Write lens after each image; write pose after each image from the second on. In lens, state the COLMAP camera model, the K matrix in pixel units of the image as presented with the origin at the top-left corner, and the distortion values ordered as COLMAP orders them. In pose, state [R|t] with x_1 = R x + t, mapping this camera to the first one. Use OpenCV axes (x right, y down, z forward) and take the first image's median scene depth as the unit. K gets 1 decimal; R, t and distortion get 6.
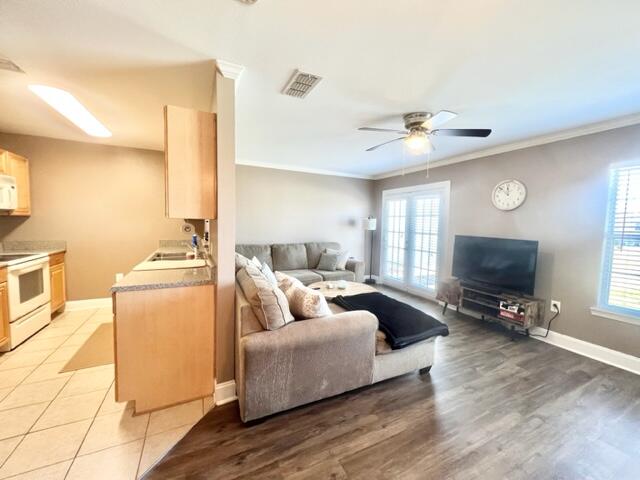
lens RADIAL K [[256.4, 0, 319.9], [0, 256.4, 237.6], [0, 0, 1]] dist [-0.001957, 0.000624]
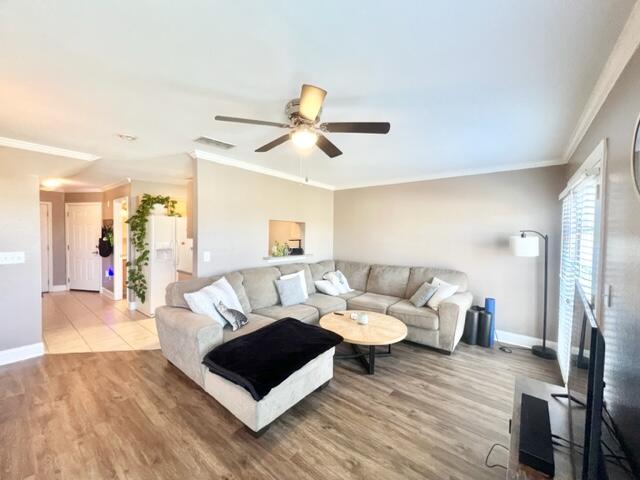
lens RADIAL K [[256.4, 0, 320.8], [0, 256.4, 238.9], [0, 0, 1]] dist [-0.001957, 0.000624]
pose [[0.430115, 0.004569, -0.902763, 0.928465], [-0.060649, 0.997874, -0.023846, -0.050690], [0.900735, 0.065008, 0.429478, 0.622969]]
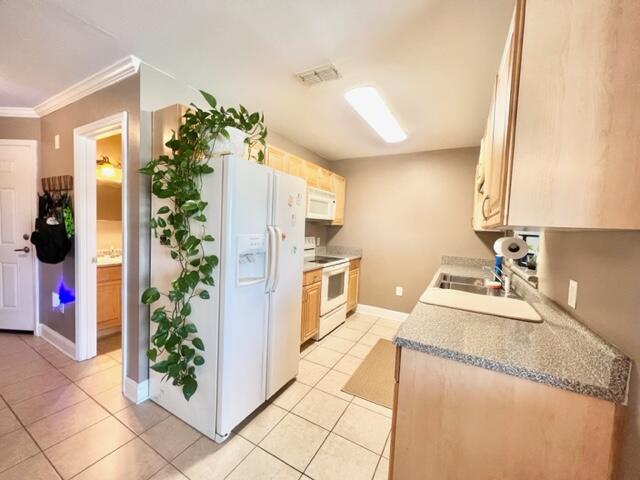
lens RADIAL K [[256.4, 0, 319.2], [0, 256.4, 240.0], [0, 0, 1]] dist [-0.001957, 0.000624]
pose [[0.567593, 0.049072, -0.821845, -0.232492], [-0.083511, 0.996505, 0.001825, -0.012785], [0.819063, 0.067598, 0.569708, 0.263188]]
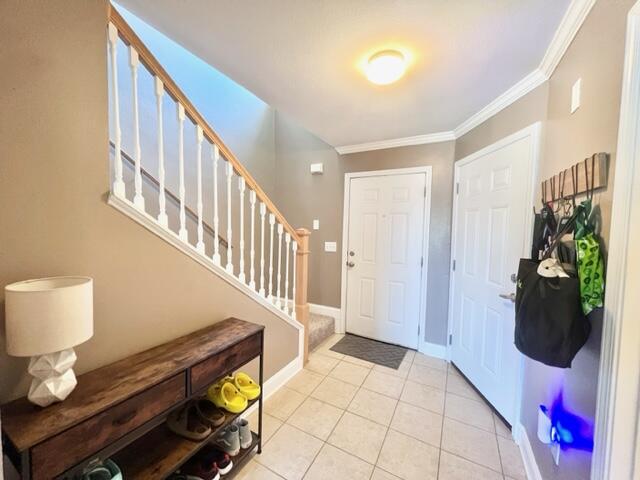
lens RADIAL K [[256.4, 0, 320.8], [0, 256.4, 238.5], [0, 0, 1]] dist [-0.001957, 0.000624]
pose [[-0.813367, -0.014602, -0.581568, -0.846244], [-0.080895, 0.992812, 0.088210, -0.042303], [0.576099, 0.118793, -0.808701, 0.141022]]
